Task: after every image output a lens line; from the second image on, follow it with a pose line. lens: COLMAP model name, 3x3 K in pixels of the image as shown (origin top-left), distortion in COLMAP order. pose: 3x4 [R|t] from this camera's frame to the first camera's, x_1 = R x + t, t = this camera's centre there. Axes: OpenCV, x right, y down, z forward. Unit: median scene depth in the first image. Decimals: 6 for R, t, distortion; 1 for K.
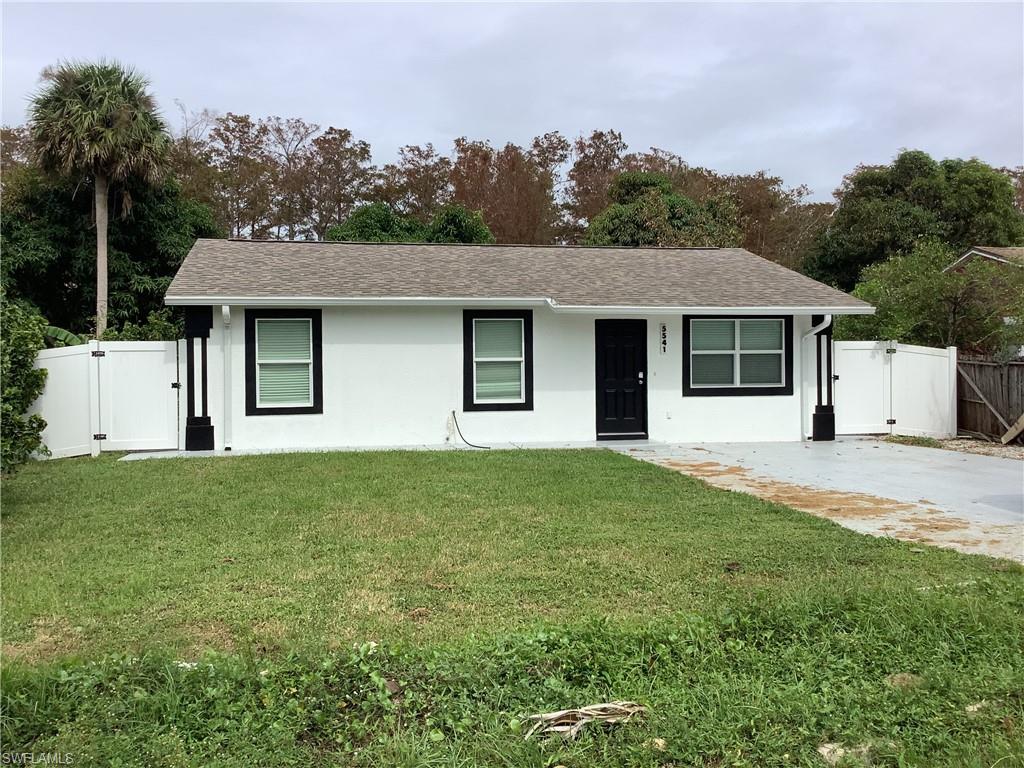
lens RADIAL K [[949.5, 0, 512.0], [0, 949.5, 384.0], [0, 0, 1]] dist [0.053296, -0.008329]
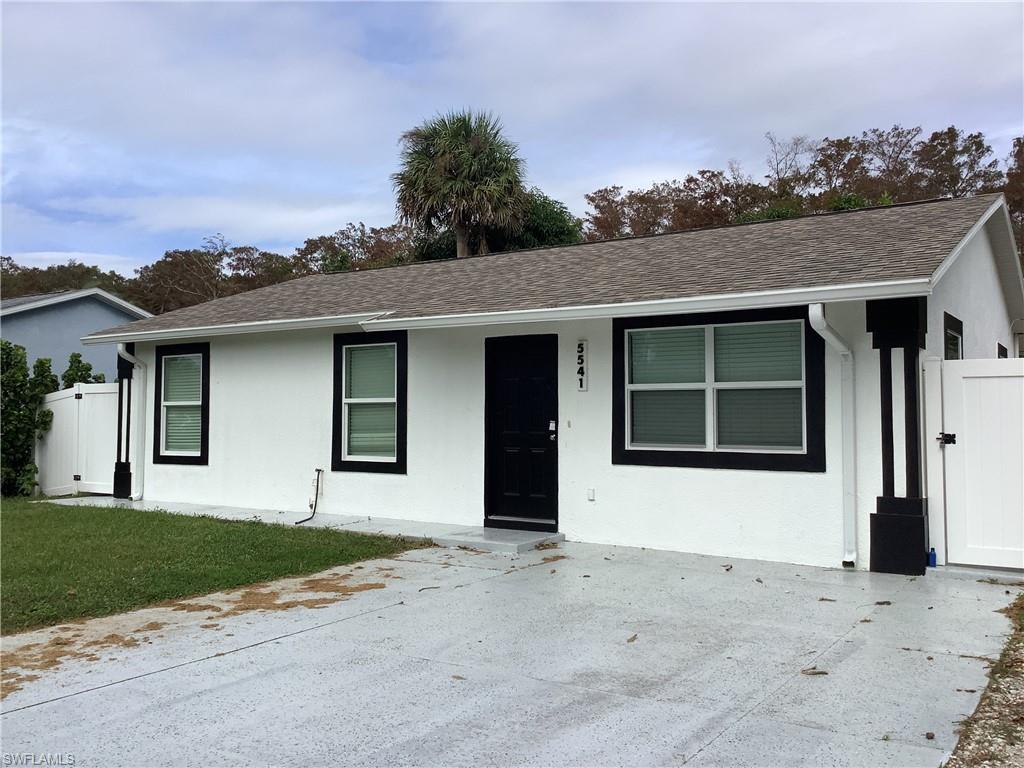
lens RADIAL K [[949.5, 0, 512.0], [0, 949.5, 384.0], [0, 0, 1]] dist [0.053296, -0.008329]
pose [[0.691808, -0.016441, -0.721894, 0.558370], [-0.020137, 0.998913, -0.042048, -0.009927], [0.721801, 0.043626, 0.690725, 0.560317]]
